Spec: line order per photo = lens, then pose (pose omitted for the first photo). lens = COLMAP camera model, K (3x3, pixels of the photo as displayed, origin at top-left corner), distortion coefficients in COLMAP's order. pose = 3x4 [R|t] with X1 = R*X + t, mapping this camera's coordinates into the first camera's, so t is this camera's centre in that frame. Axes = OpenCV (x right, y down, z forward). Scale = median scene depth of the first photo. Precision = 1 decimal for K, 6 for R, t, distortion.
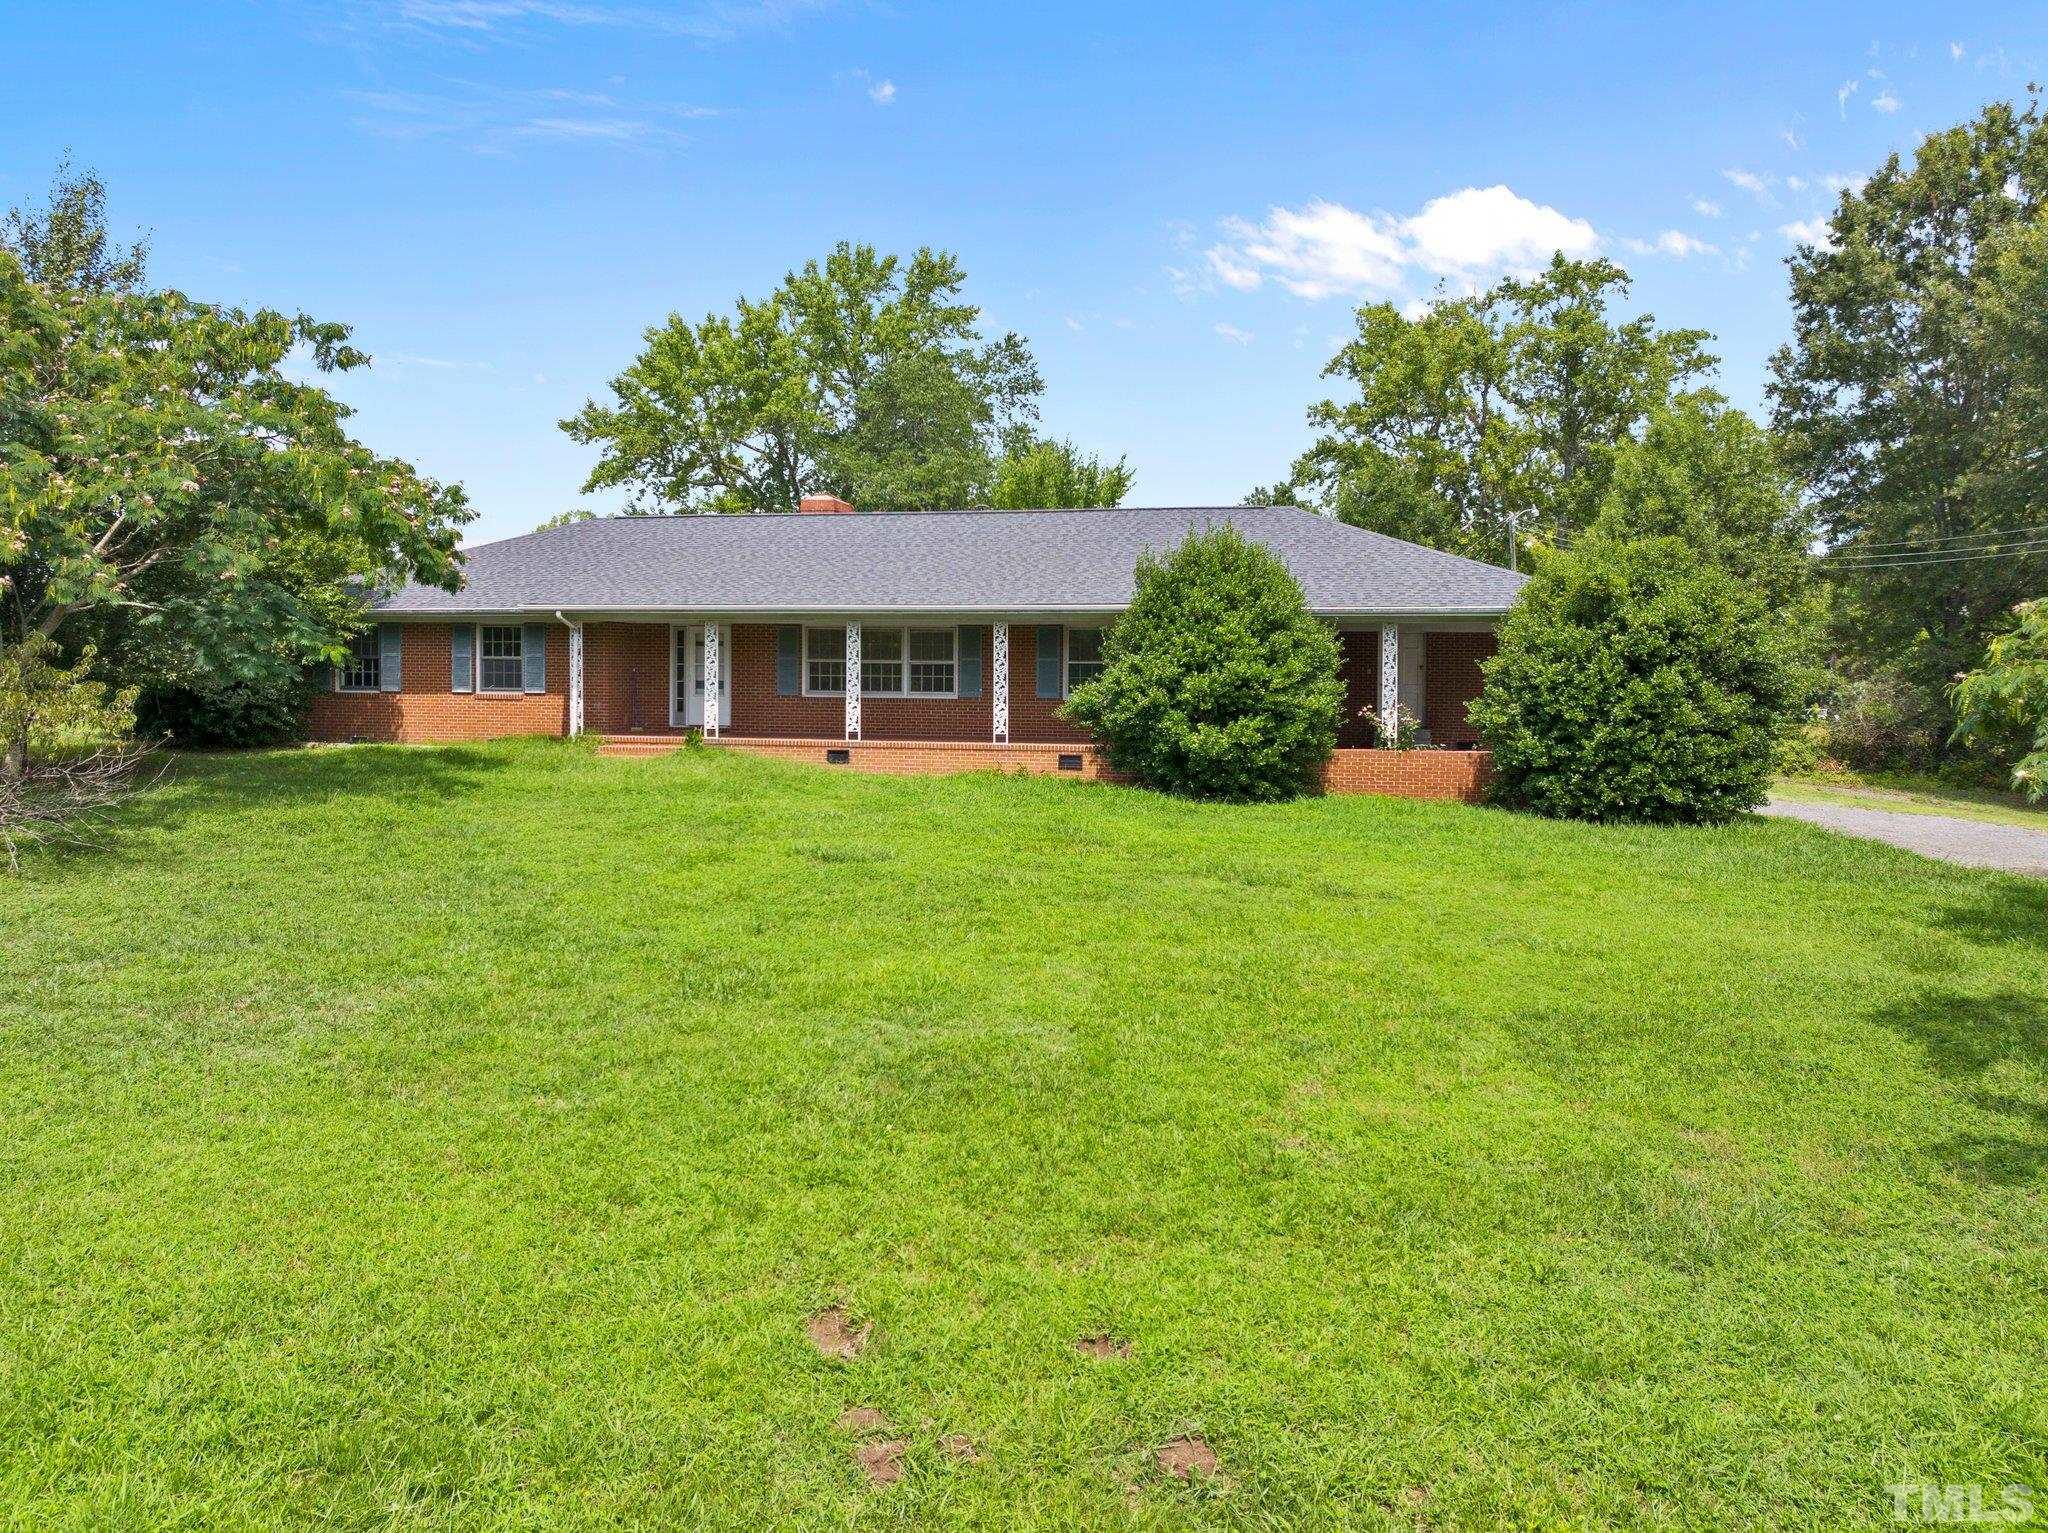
lens RADIAL K [[1418.3, 0, 1024.0], [0, 1418.3, 766.5], [0, 0, 1]] dist [-0.042486, -0.005998]
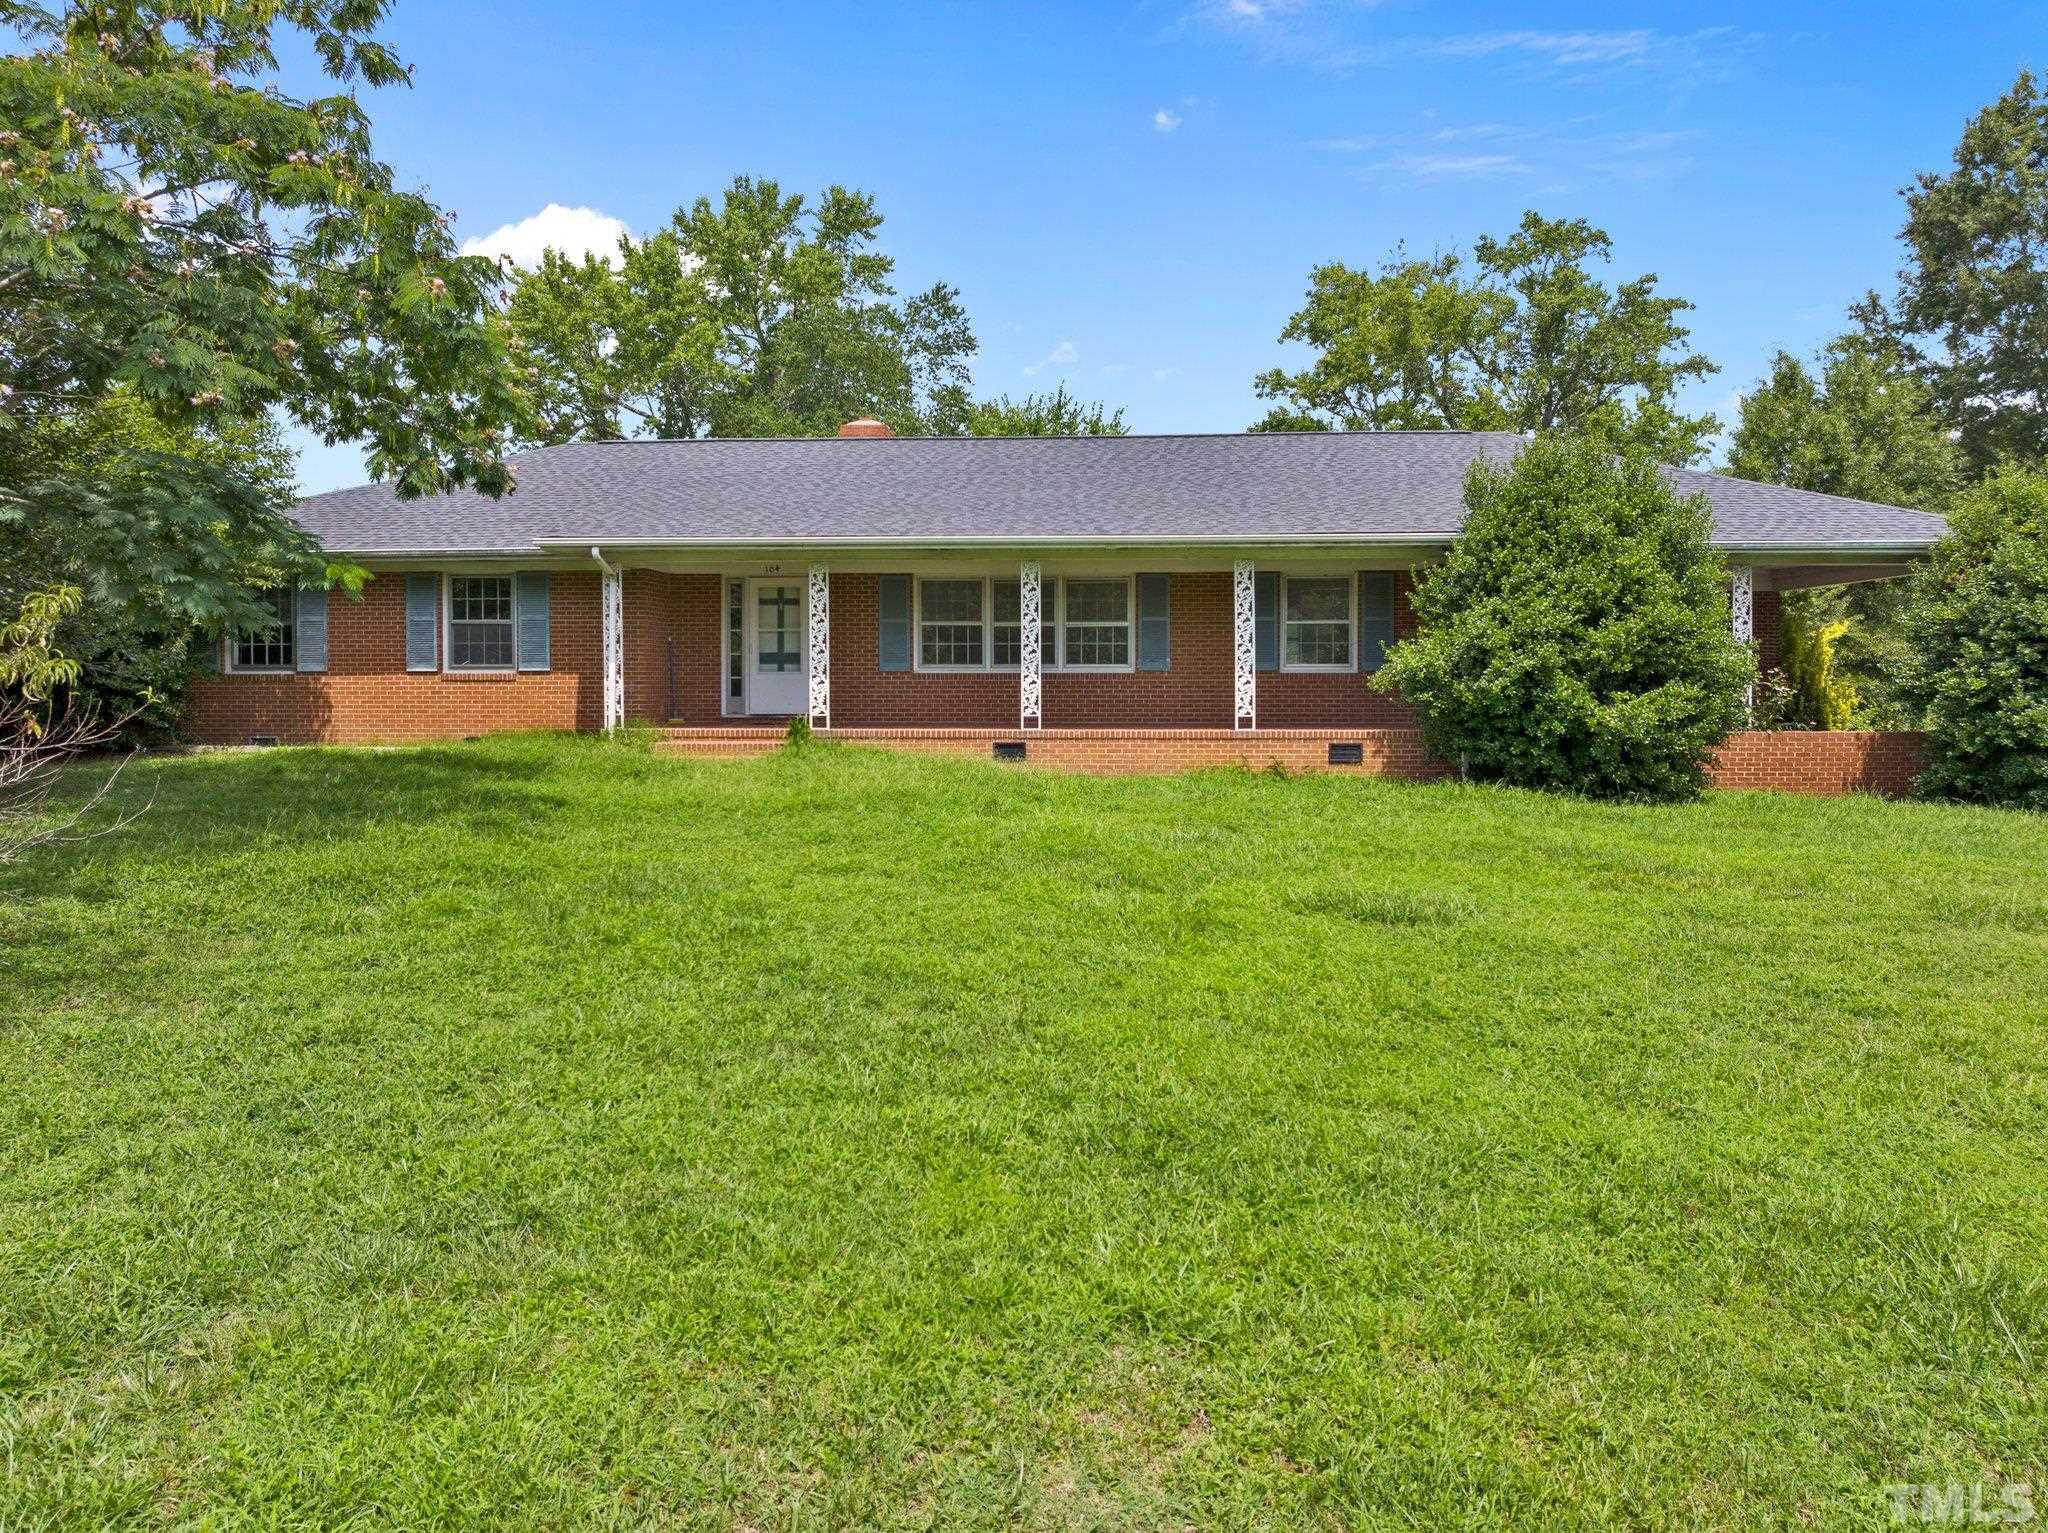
lens RADIAL K [[1418.3, 0, 1024.0], [0, 1418.3, 766.5], [0, 0, 1]] dist [-0.042486, -0.005998]
pose [[0.989434, -0.017687, 0.143898, -0.204245], [0.018538, 0.999818, -0.004570, 0.003268], [-0.143791, 0.007190, 0.989582, 0.265519]]
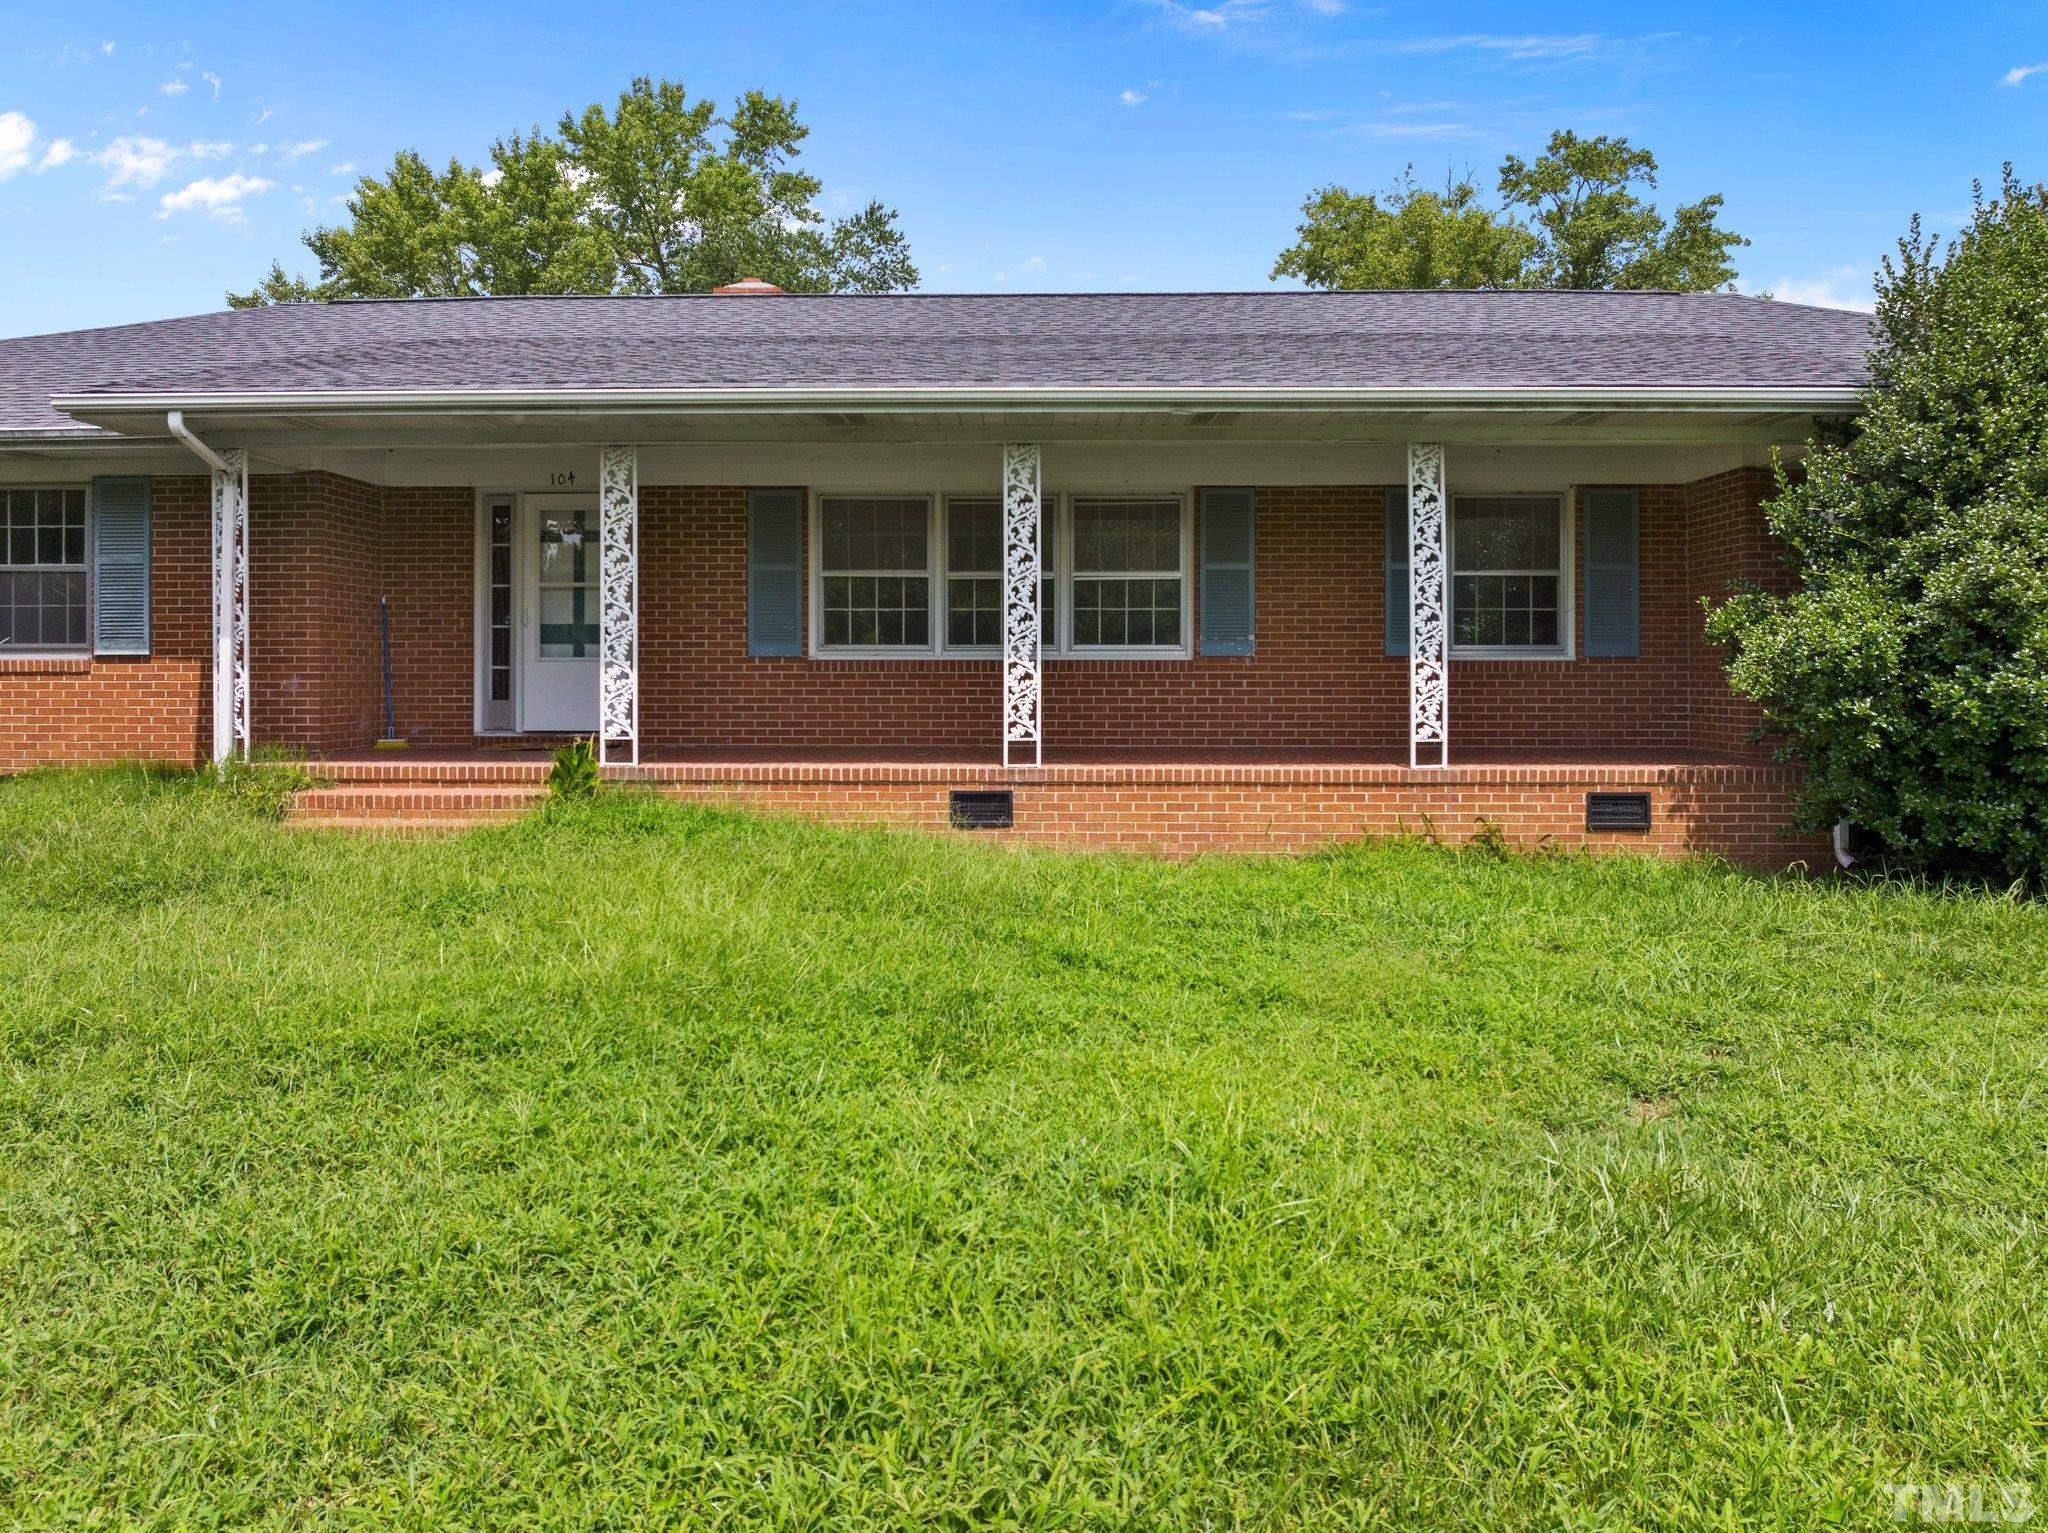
lens RADIAL K [[1438.0, 0, 1021.6], [0, 1438.0, 722.6], [0, 0, 1]] dist [-0.048335, -0.001703]
pose [[0.983001, -0.014161, 0.183052, -0.171065], [0.019953, 0.999356, -0.029835, -0.016474], [-0.182512, 0.032980, 0.982650, 0.563895]]
